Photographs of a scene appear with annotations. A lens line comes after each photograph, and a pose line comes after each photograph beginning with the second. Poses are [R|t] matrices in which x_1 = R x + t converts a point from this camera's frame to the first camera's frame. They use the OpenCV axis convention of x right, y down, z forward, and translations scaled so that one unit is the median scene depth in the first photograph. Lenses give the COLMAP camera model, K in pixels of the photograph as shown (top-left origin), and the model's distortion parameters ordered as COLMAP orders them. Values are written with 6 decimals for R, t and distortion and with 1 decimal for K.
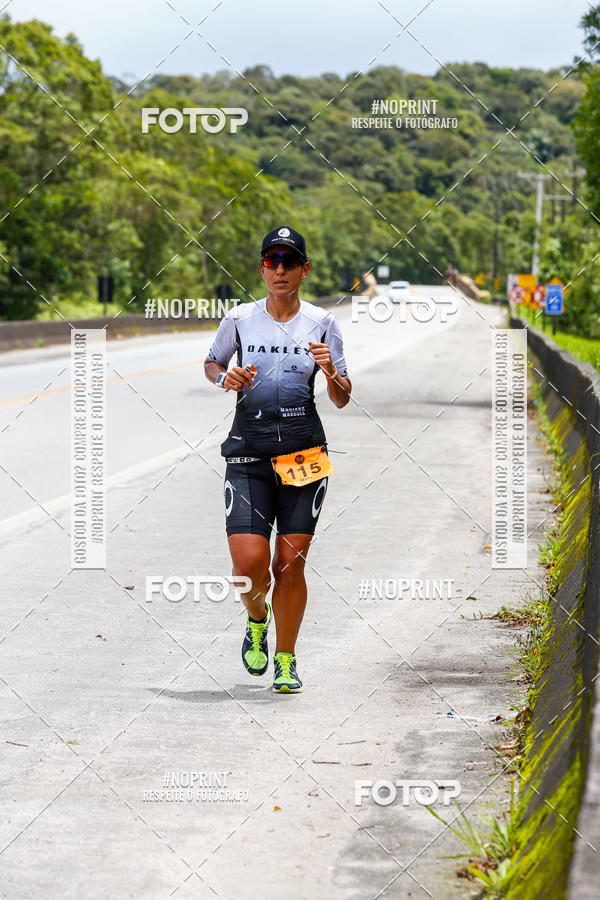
lens RADIAL K [[4815.4, 0, 349.9], [0, 4815.4, 422.5], [0, 0, 1]] dist [0.027078, -0.210801]
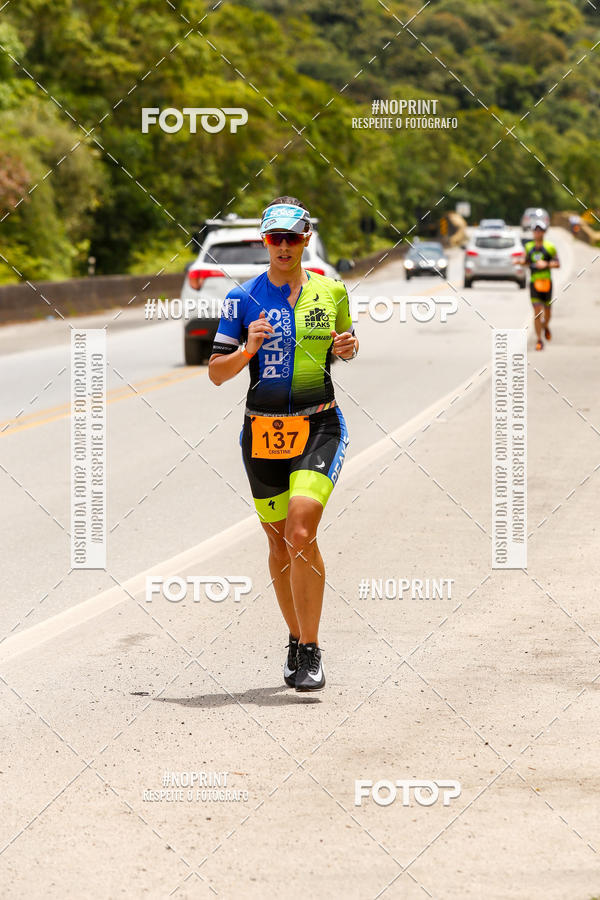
lens RADIAL K [[4990.8, 0, 300.3], [0, 4990.8, 448.4], [0, 0, 1]] dist [0.017754, -0.767155]
pose [[0.998780, -0.011895, -0.047927, 0.020003], [0.012747, 0.999766, 0.017494, -0.006958], [0.047708, -0.018084, 0.998698, 0.188334]]
